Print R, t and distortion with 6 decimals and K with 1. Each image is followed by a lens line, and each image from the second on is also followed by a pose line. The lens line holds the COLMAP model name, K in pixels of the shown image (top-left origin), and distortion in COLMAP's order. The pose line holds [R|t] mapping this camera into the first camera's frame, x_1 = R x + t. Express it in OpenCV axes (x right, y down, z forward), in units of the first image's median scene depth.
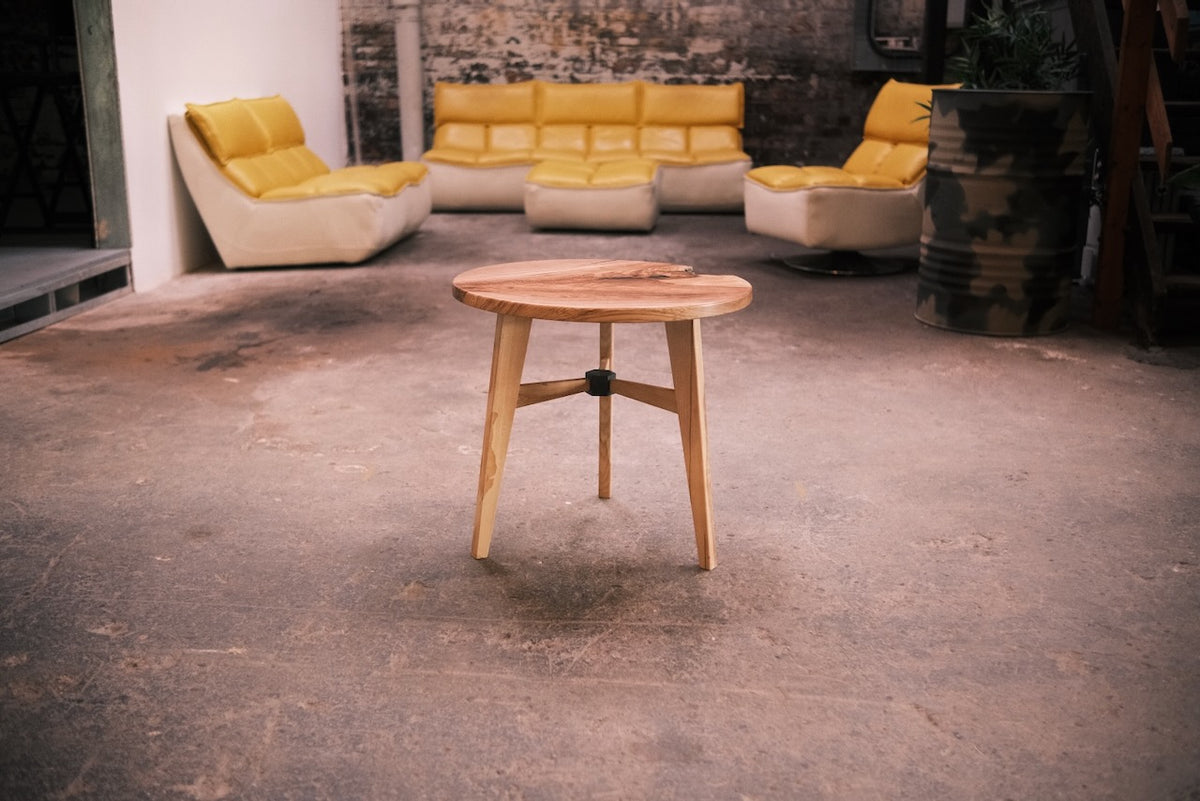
lens RADIAL K [[1327.3, 0, 546.3], [0, 1327.3, 417.1], [0, 0, 1]] dist [-0.133287, 0.230842]
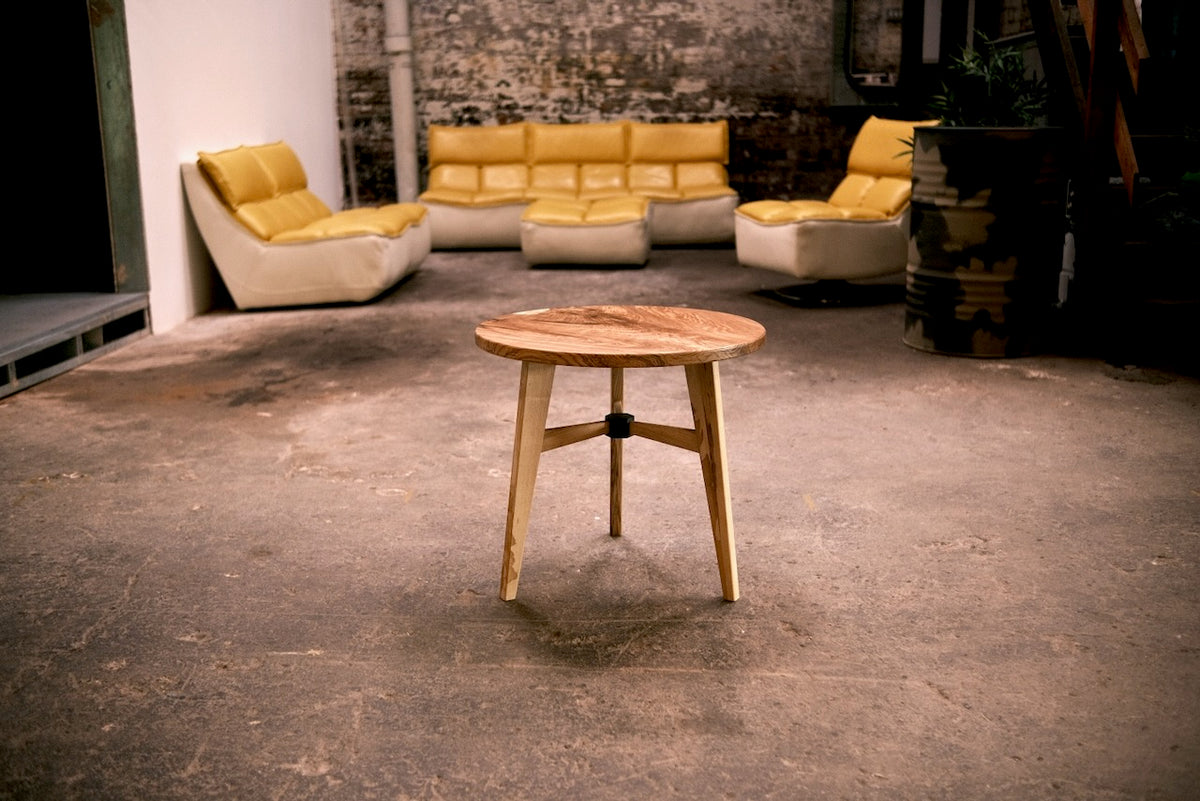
lens RADIAL K [[1327.3, 0, 546.3], [0, 1327.3, 417.1], [0, 0, 1]] dist [-0.133287, 0.230842]
pose [[0.999663, -0.021640, 0.014320, -0.024402], [0.022011, 0.999413, -0.026241, 0.006116], [-0.013744, 0.026548, 0.999553, -0.054172]]
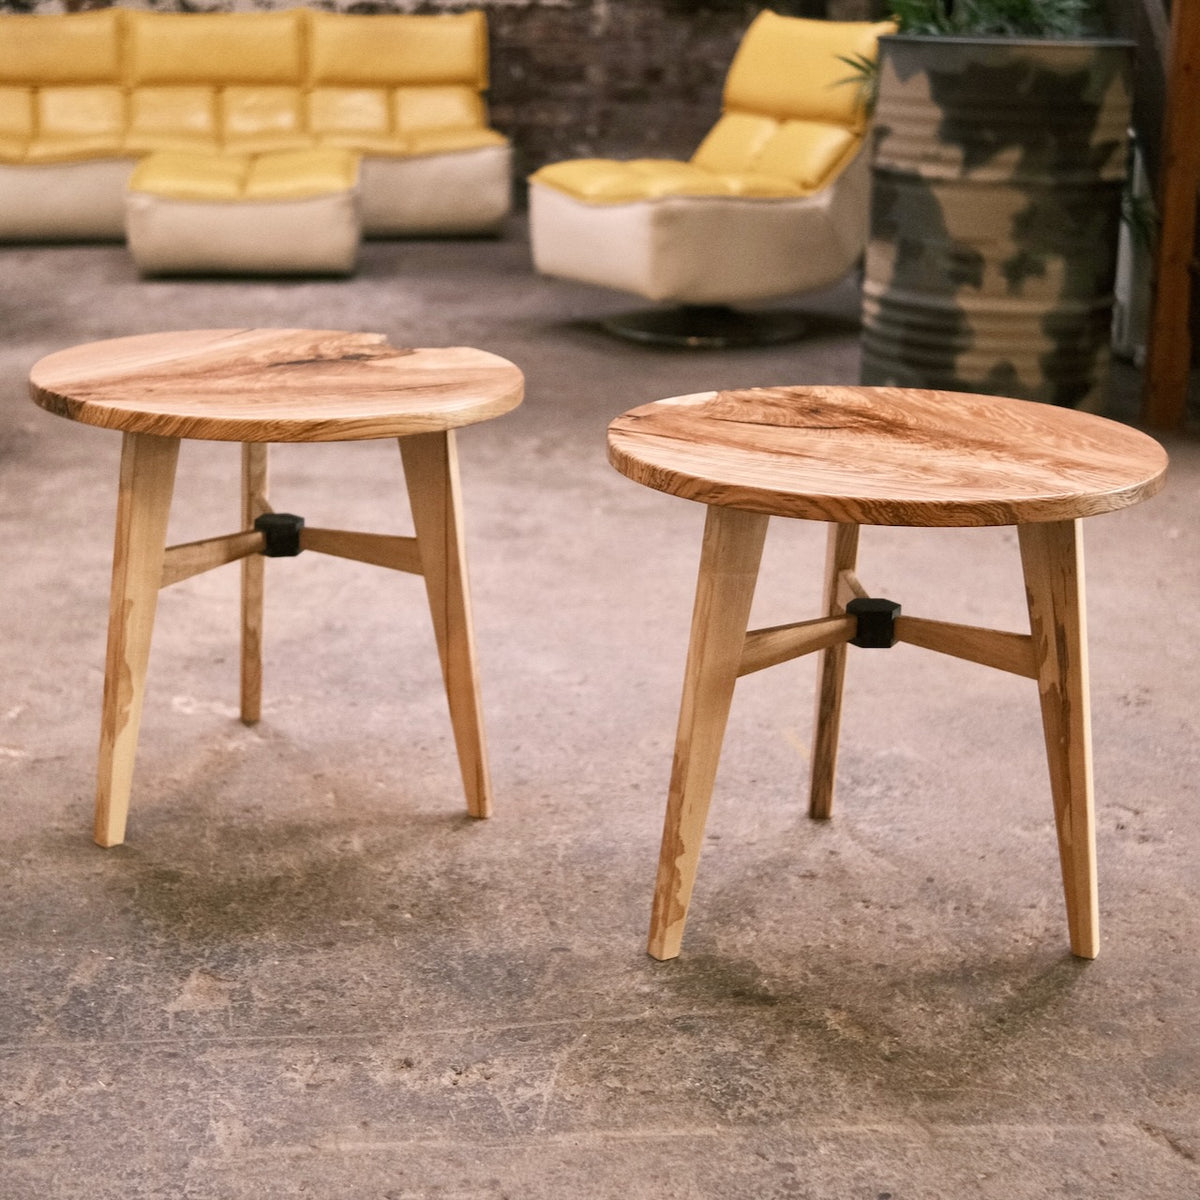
lens RADIAL K [[2273.3, 0, 600.0], [0, 2273.3, 600.0], [0, 0, 1]] dist [-0.126080, 0.224898]
pose [[0.973103, -0.051202, 0.224608, -0.073838], [0.048333, 0.998664, 0.018257, -0.020138], [-0.225243, -0.006910, 0.974278, 0.029517]]
